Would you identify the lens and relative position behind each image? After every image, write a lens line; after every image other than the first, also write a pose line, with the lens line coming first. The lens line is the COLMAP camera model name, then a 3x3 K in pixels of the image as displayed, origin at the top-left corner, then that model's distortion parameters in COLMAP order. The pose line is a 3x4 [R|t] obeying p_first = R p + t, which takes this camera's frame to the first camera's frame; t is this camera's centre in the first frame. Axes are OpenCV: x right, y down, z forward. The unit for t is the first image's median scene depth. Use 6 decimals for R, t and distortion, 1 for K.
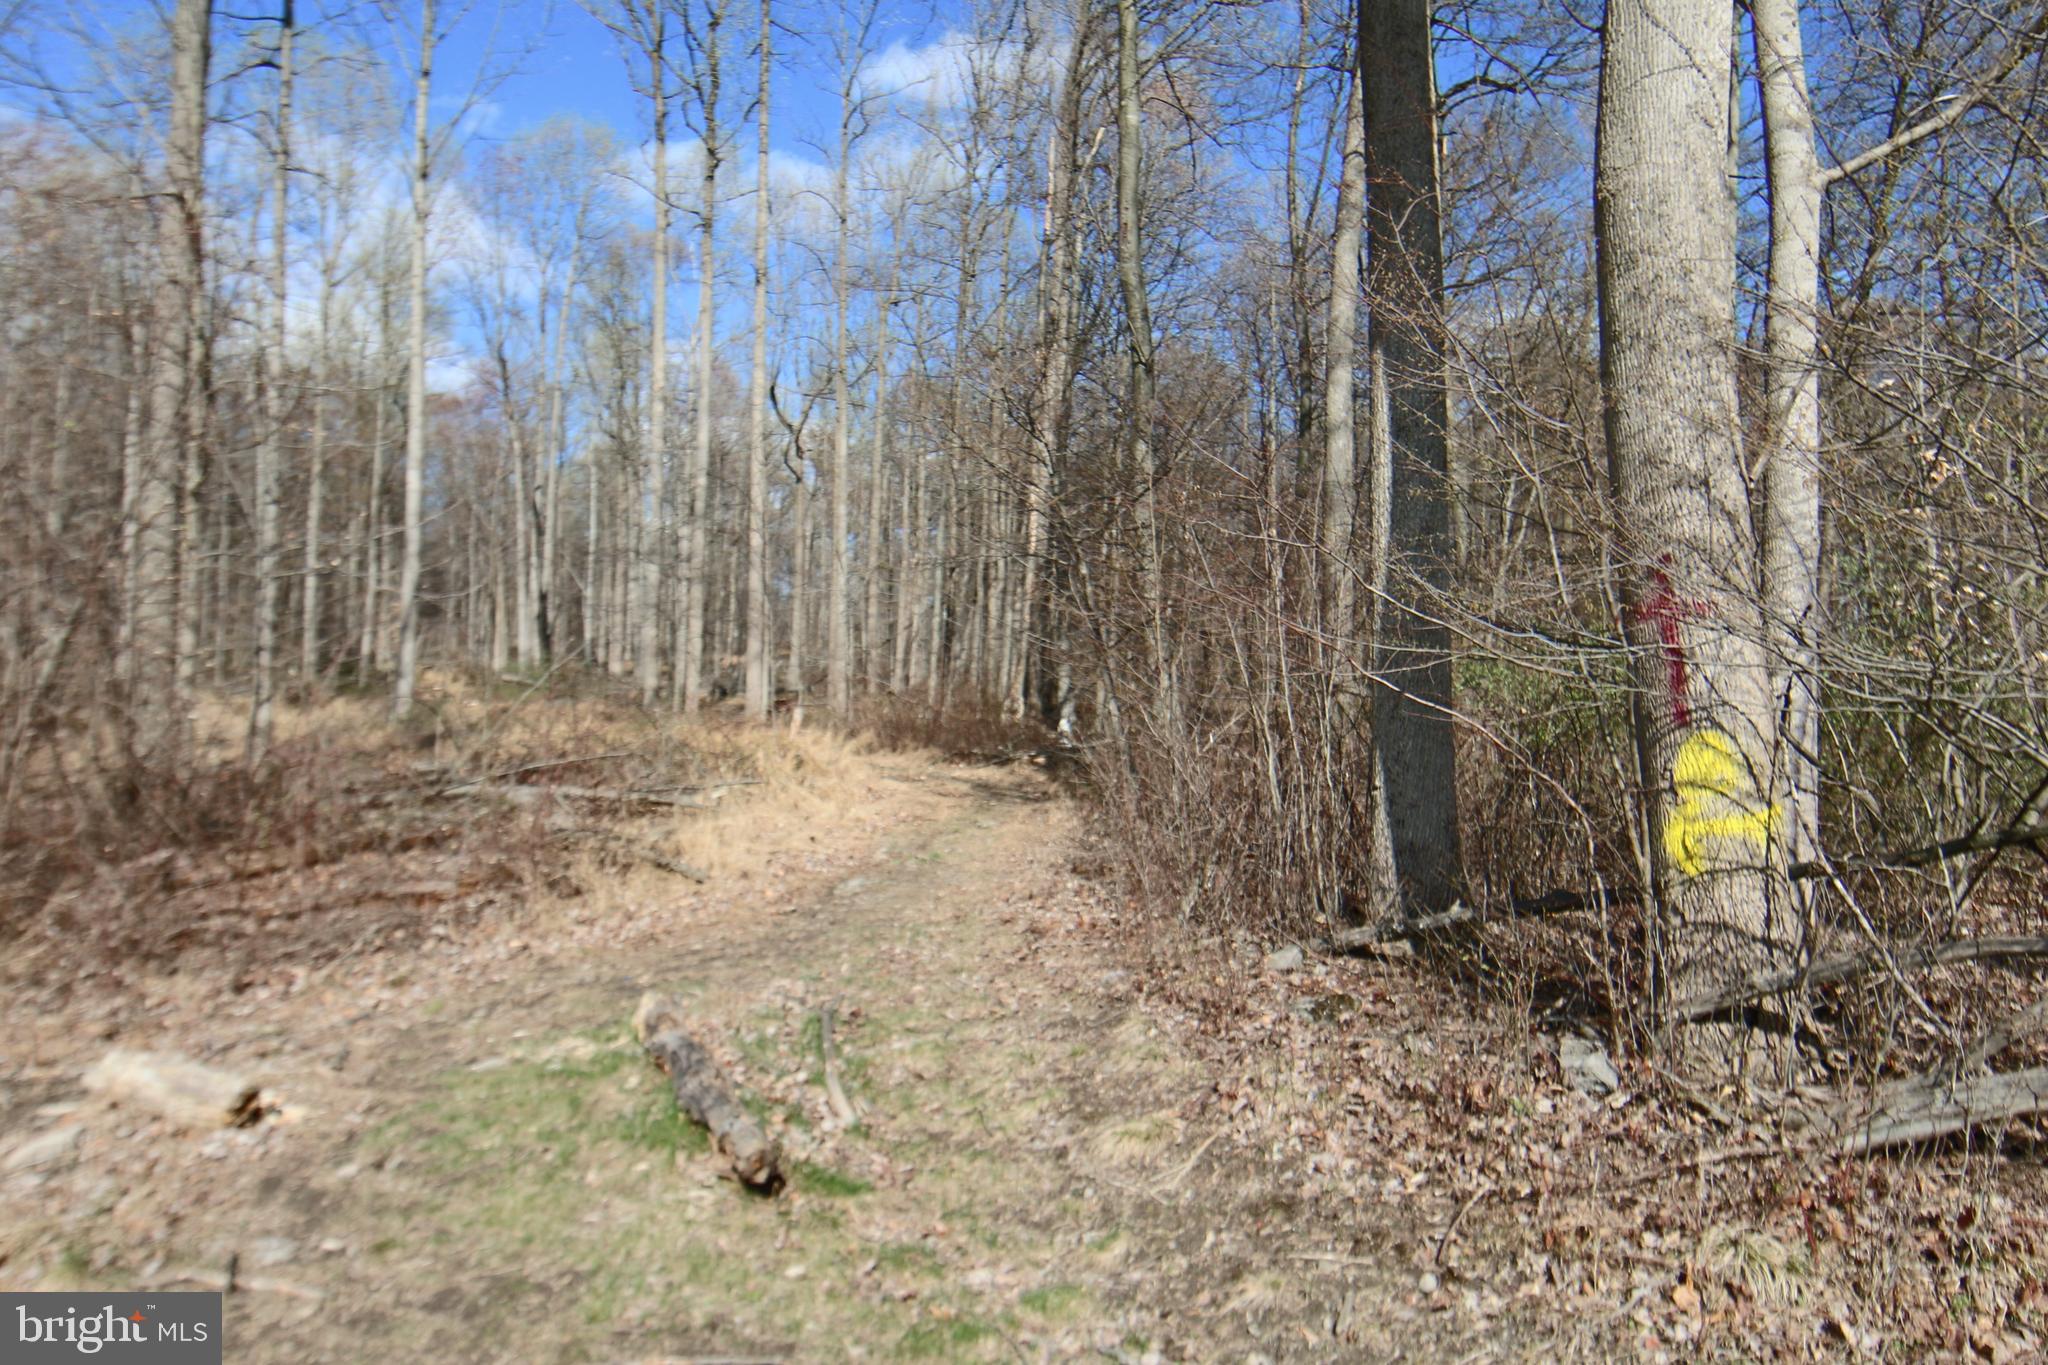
lens RADIAL K [[1449.8, 0, 1023.0], [0, 1449.8, 725.3], [0, 0, 1]] dist [-0.012334, -0.003452]
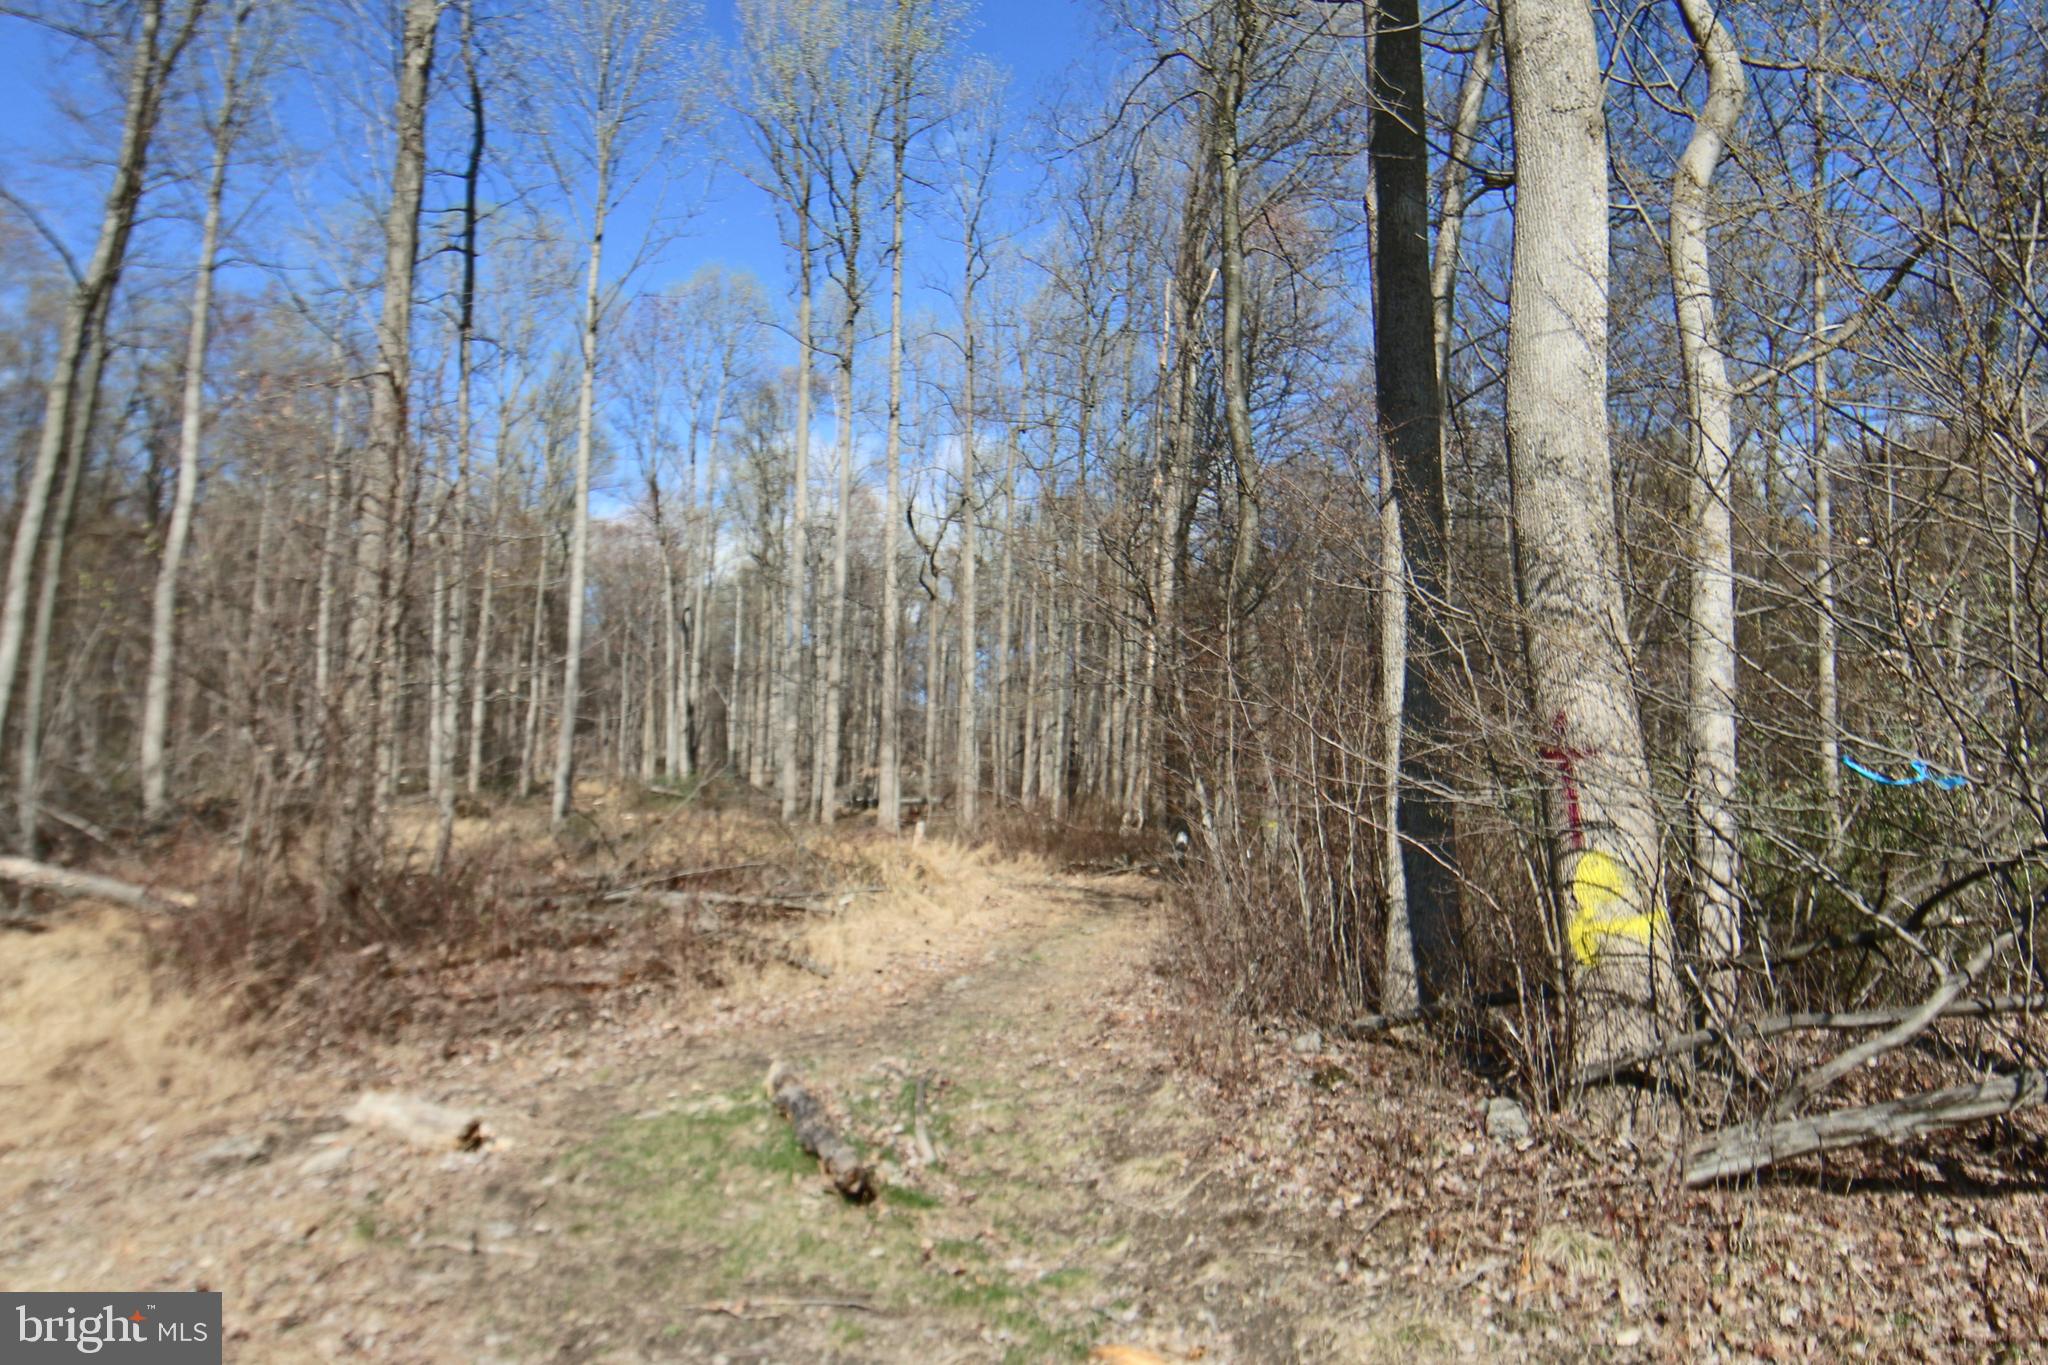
lens RADIAL K [[1449.8, 0, 1023.0], [0, 1449.8, 725.3], [0, 0, 1]] dist [-0.012334, -0.003452]
pose [[0.995706, -0.003866, -0.092493, 0.055189], [-0.003143, 0.997139, -0.075518, -0.005506], [0.092520, 0.075485, 0.992845, -0.190395]]
